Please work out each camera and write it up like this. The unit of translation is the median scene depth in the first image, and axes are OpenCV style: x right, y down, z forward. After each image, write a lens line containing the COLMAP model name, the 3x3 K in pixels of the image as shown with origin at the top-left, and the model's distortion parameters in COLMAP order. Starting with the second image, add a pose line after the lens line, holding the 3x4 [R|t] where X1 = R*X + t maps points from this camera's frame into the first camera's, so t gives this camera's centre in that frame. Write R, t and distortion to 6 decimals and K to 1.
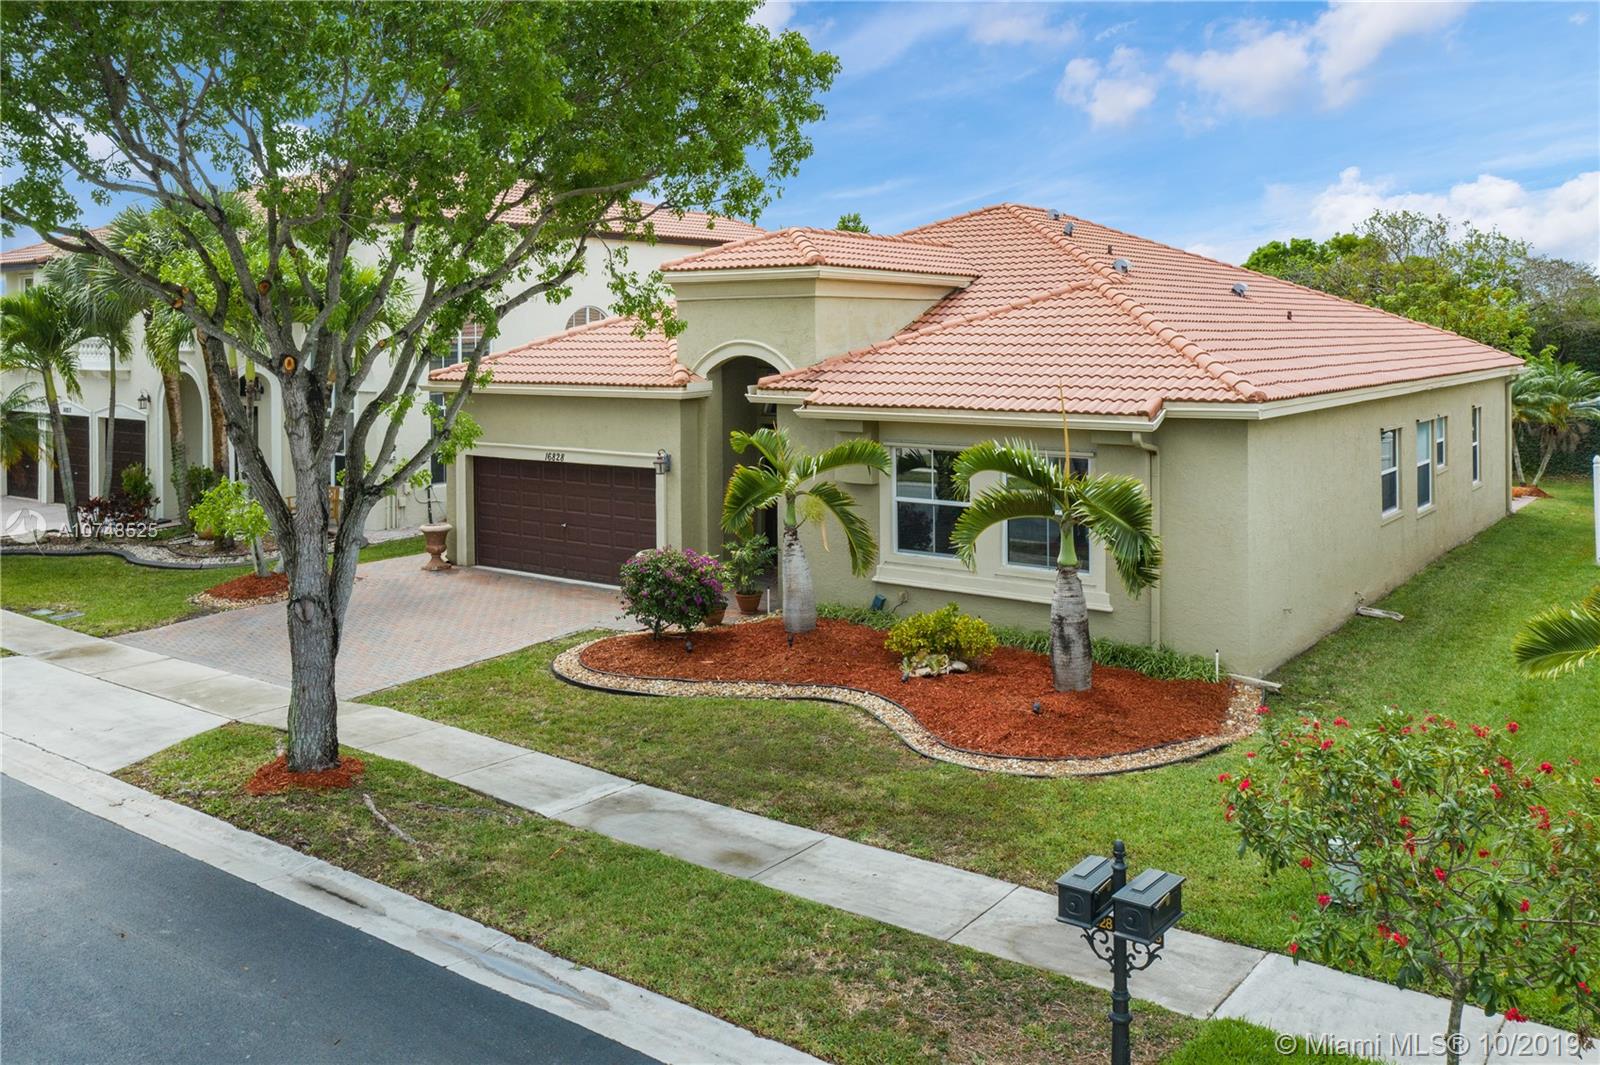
lens RADIAL K [[1308.8, 0, 795.1], [0, 1308.8, 534.1], [0, 0, 1]] dist [-0.006252, 0.008589]
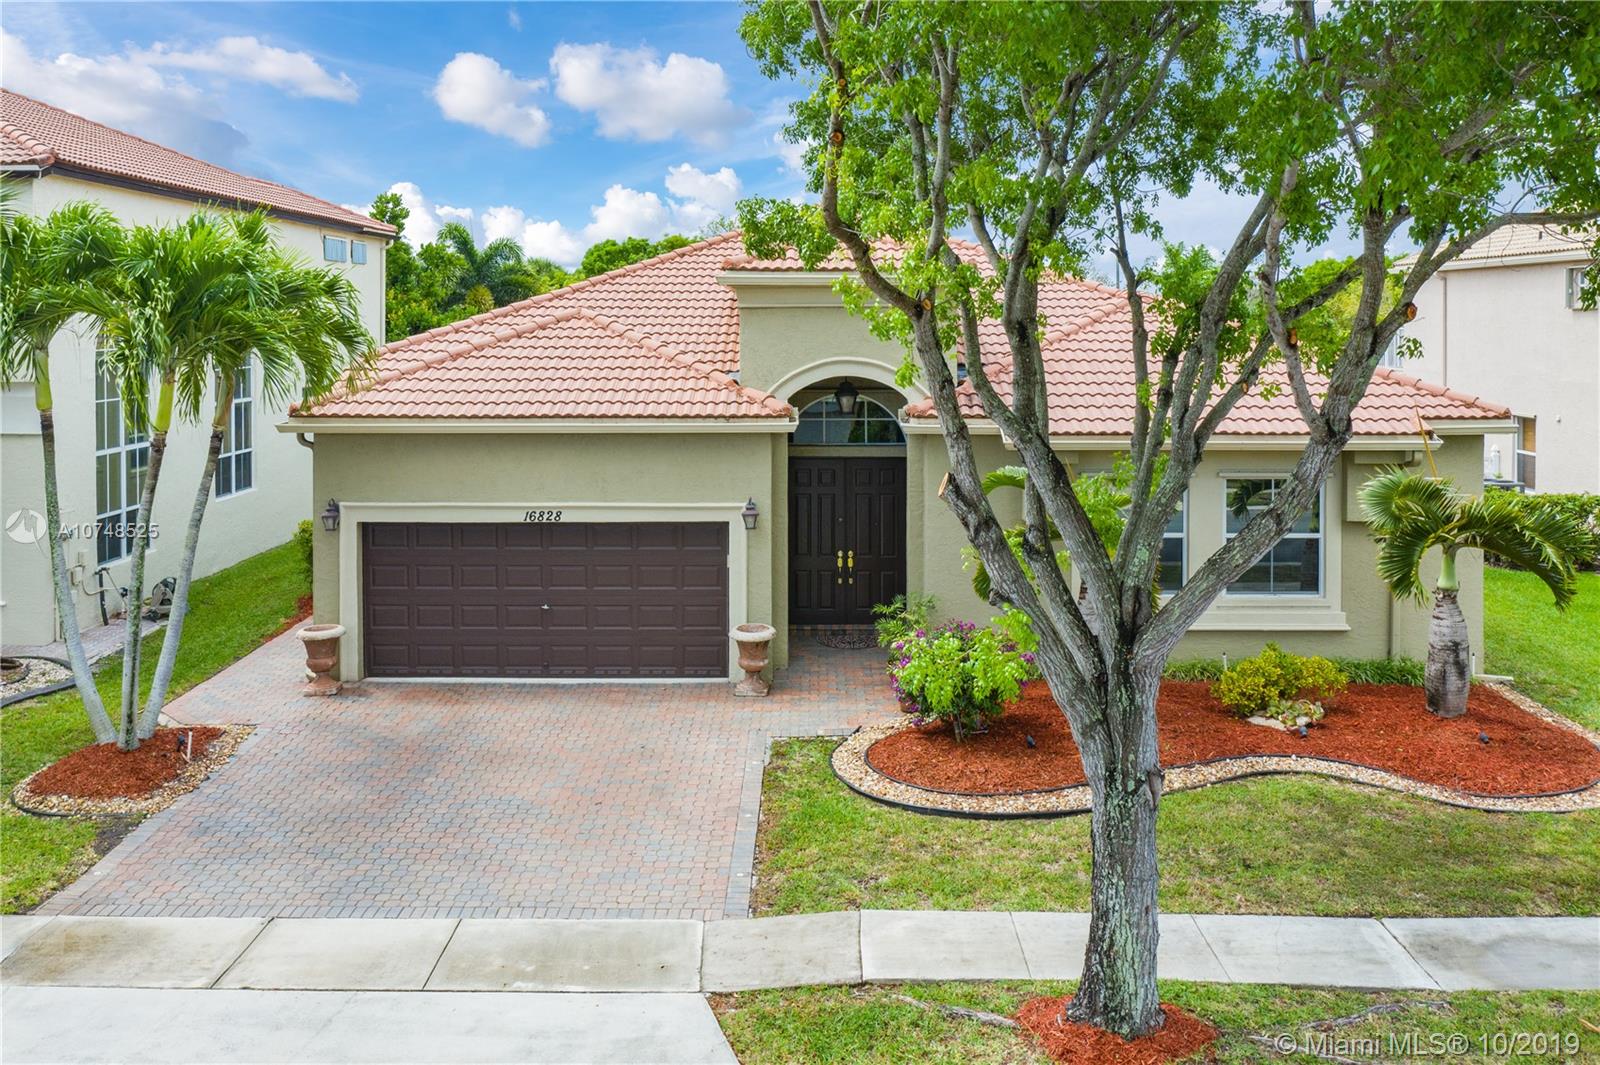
lens RADIAL K [[1381.3, 0, 799.8], [0, 1381.3, 431.0], [0, 0, 1]] dist [-0.035572, -0.001122]
pose [[0.805355, -0.038183, 0.591562, -0.562877], [0.084223, 0.995170, -0.050427, -0.059755], [-0.586780, 0.090434, 0.804681, 0.317618]]
